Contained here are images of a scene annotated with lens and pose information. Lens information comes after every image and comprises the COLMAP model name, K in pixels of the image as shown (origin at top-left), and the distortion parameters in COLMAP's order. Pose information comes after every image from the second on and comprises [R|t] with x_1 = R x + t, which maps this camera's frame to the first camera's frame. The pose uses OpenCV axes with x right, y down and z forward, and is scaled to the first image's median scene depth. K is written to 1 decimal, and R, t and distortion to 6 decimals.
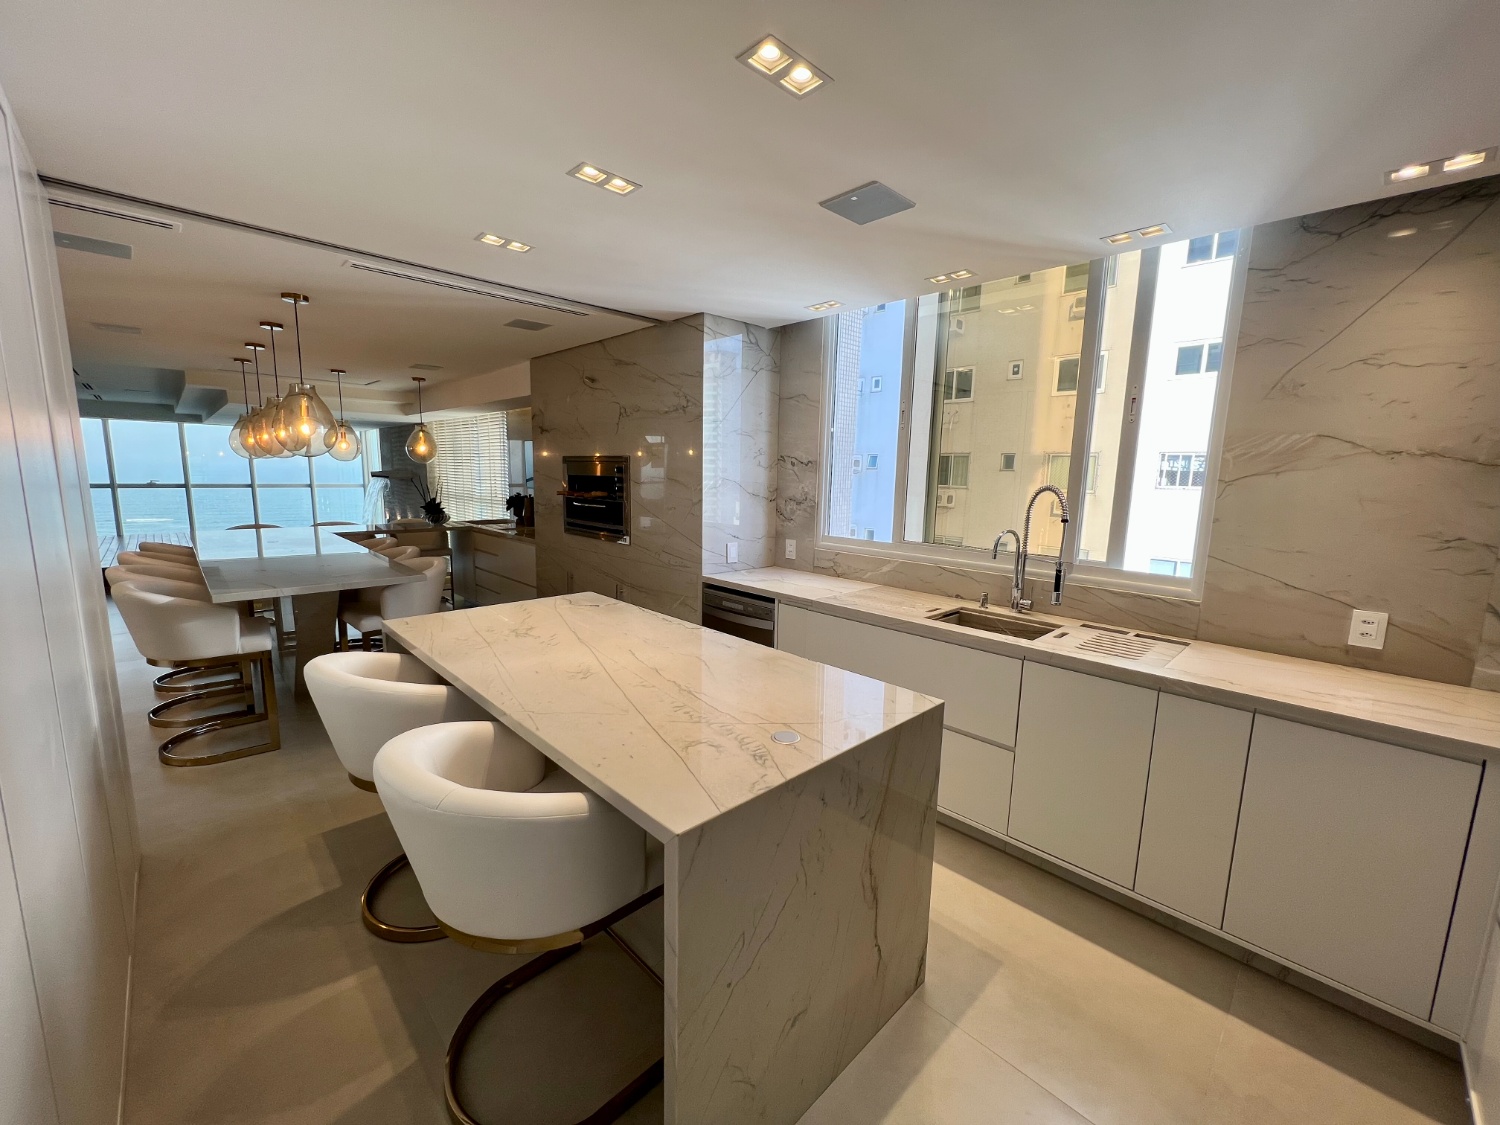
lens RADIAL K [[600.4, 0, 751.9], [0, 600.4, 562.6], [0, 0, 1]] dist [-0.003668, 0.001243]
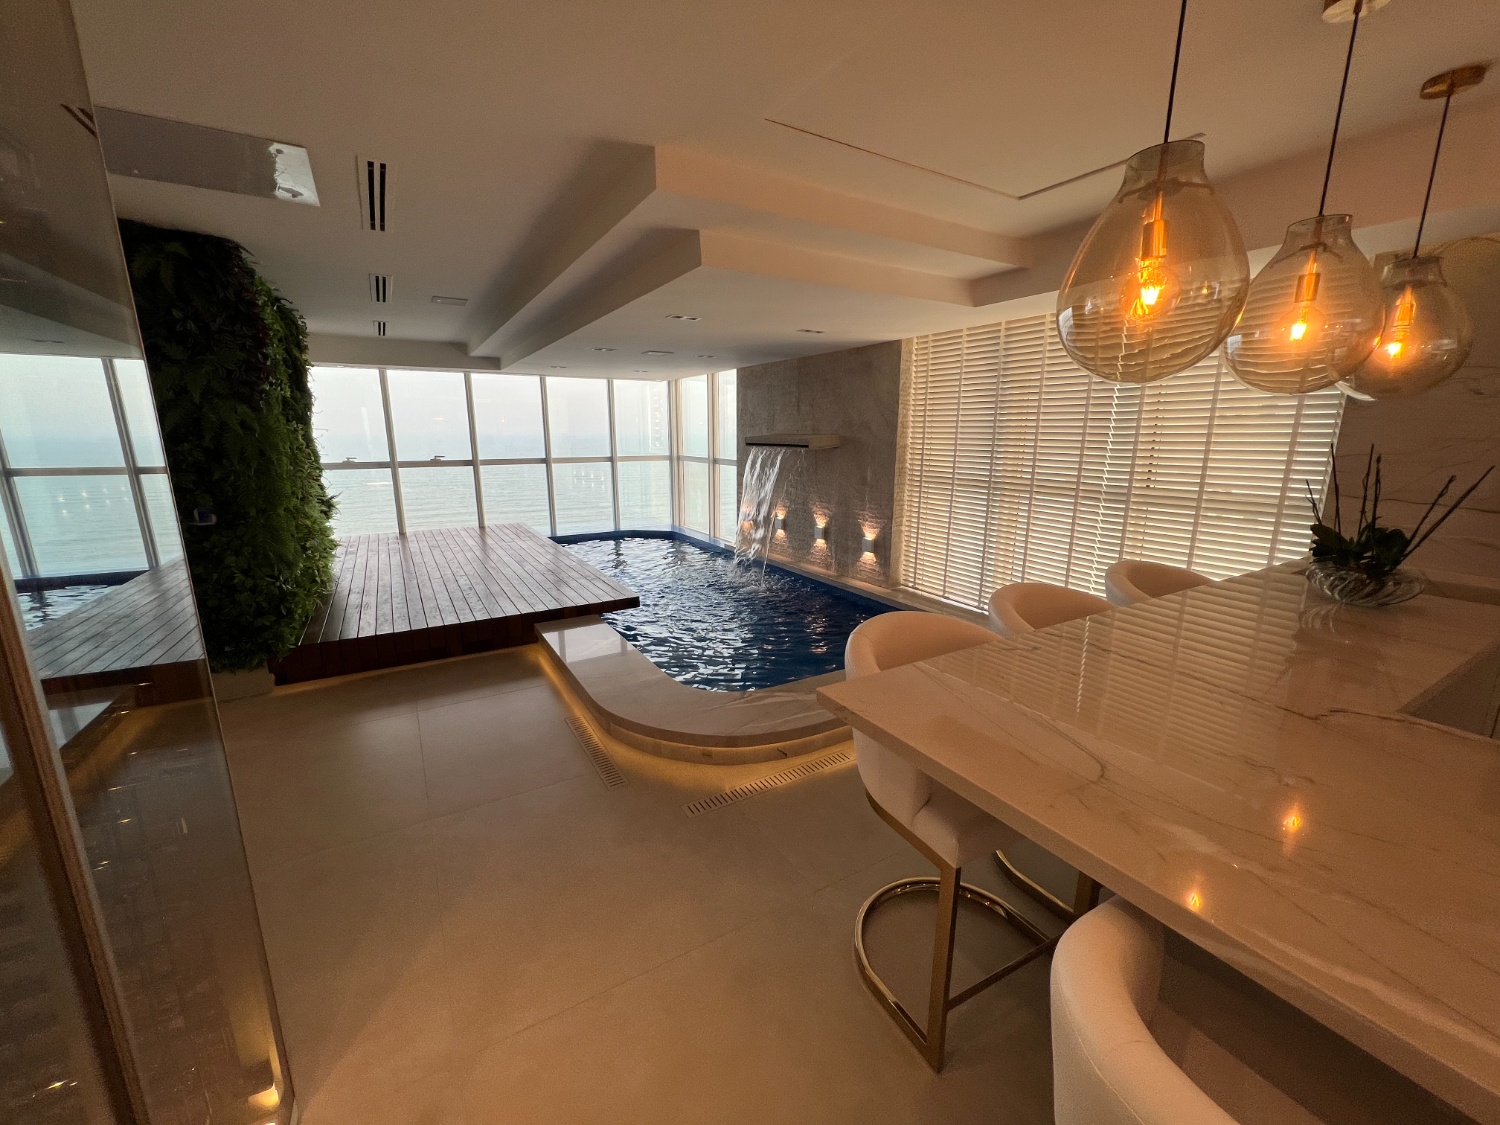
lens RADIAL K [[600.4, 0, 747.0], [0, 600.4, 563.3], [0, 0, 1]] dist [-0.003668, 0.001243]
pose [[0.971478, 0.030391, -0.235173, -0.783874], [-0.015484, 0.997767, 0.064976, -0.102180], [0.236622, -0.059482, 0.969779, 0.640315]]
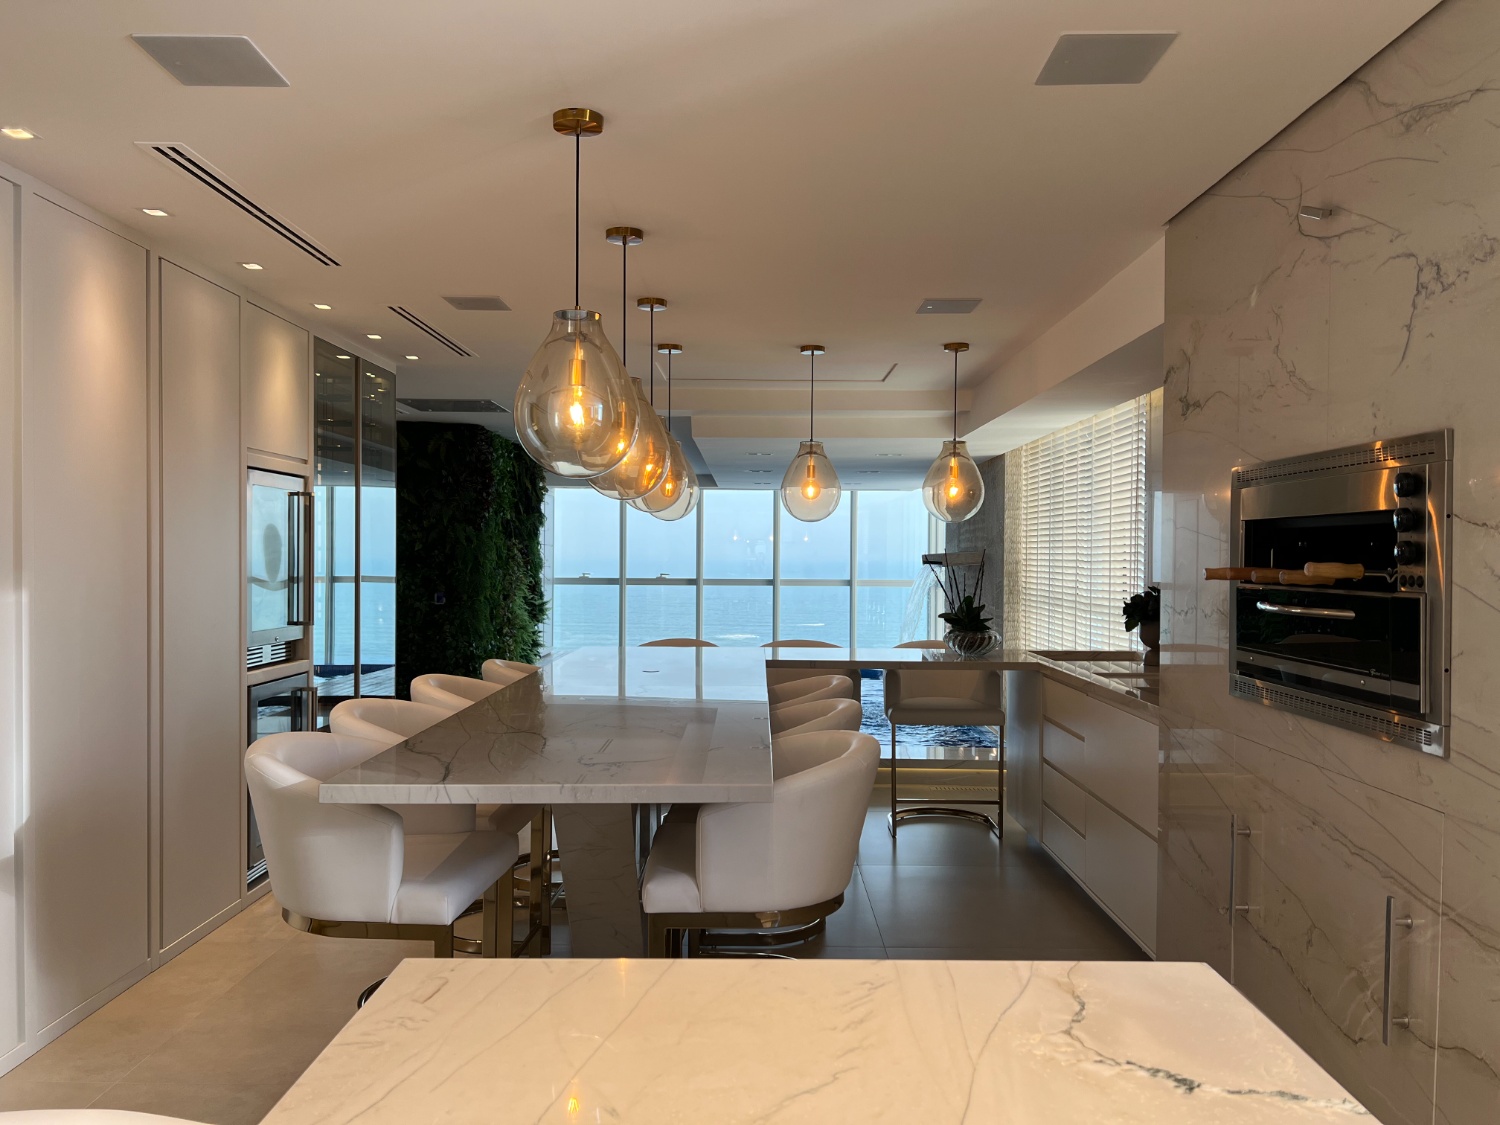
lens RADIAL K [[1127.6, 0, 749.8], [0, 1127.6, 568.0], [0, 0, 1]] dist [0.032405, -0.027097]
pose [[0.712629, -0.008226, -0.701493, -0.044948], [-0.097602, 0.989044, -0.110750, -0.017745], [0.694719, 0.147390, 0.704019, 0.274243]]
